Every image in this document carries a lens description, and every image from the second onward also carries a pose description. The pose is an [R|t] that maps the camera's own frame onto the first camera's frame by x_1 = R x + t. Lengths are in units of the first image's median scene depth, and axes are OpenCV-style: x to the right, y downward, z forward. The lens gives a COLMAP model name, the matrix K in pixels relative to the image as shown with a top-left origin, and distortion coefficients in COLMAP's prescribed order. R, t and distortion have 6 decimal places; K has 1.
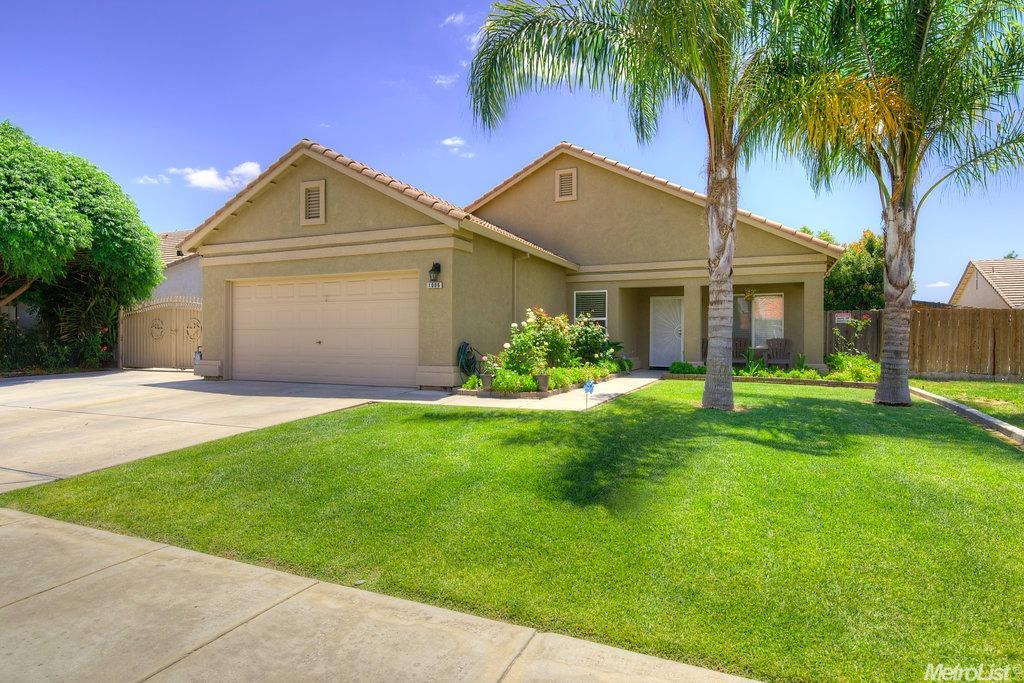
lens RADIAL K [[573.8, 0, 506.4], [0, 573.8, 341.7], [0, 0, 1]] dist [0.006974, -0.006684]
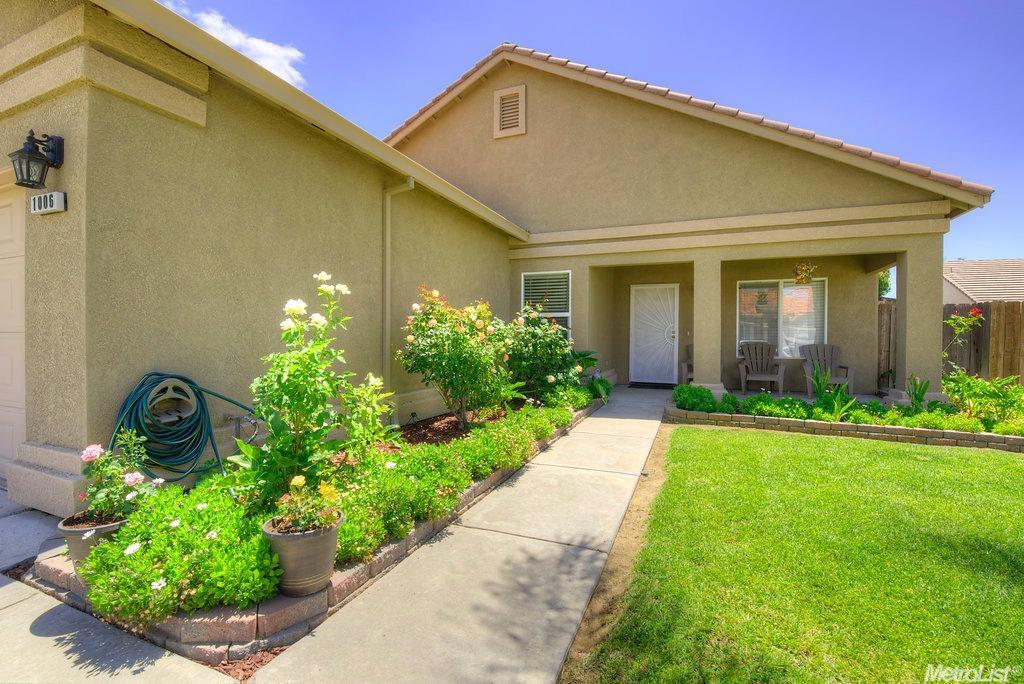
lens RADIAL K [[458.1, 0, 515.9], [0, 458.1, 338.1], [0, 0, 1]] dist [-0.017401, -0.000609]
pose [[0.998957, 0.001312, 0.045631, 0.102950], [-0.001429, 0.999996, 0.002536, -0.016780], [-0.045628, -0.002598, 0.998955, 0.559791]]
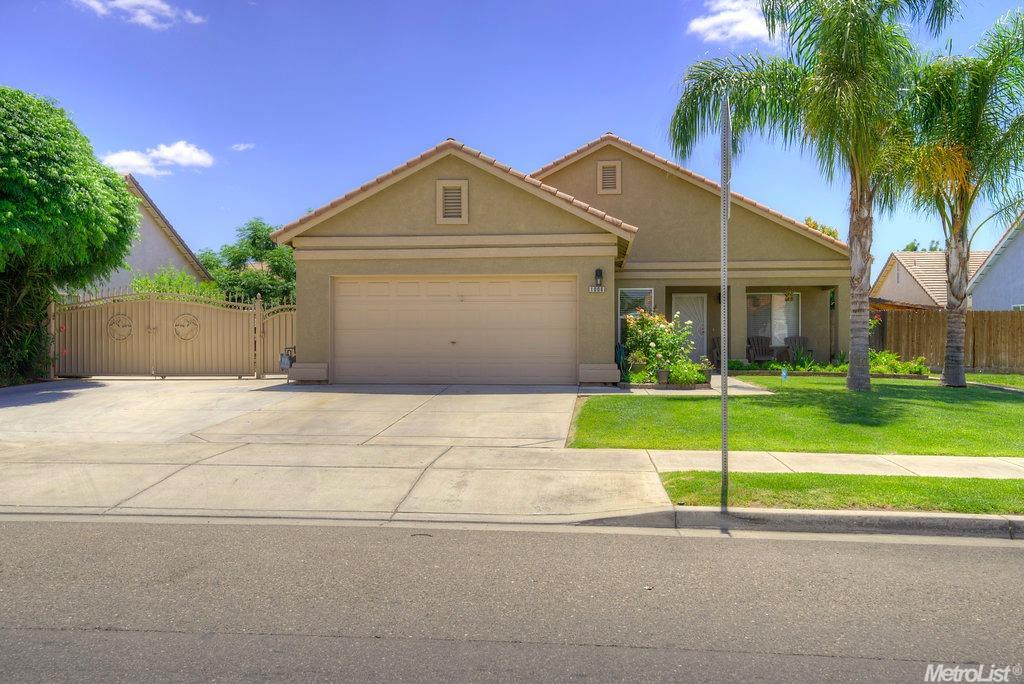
lens RADIAL K [[861.3, 0, 506.3], [0, 861.3, 342.3], [0, 0, 1]] dist [0.021763, 0.013061]
pose [[0.948767, -0.005930, 0.315920, -0.609274], [0.005001, 0.999980, 0.003753, -0.004294], [-0.315936, -0.001981, 0.948778, -0.370908]]
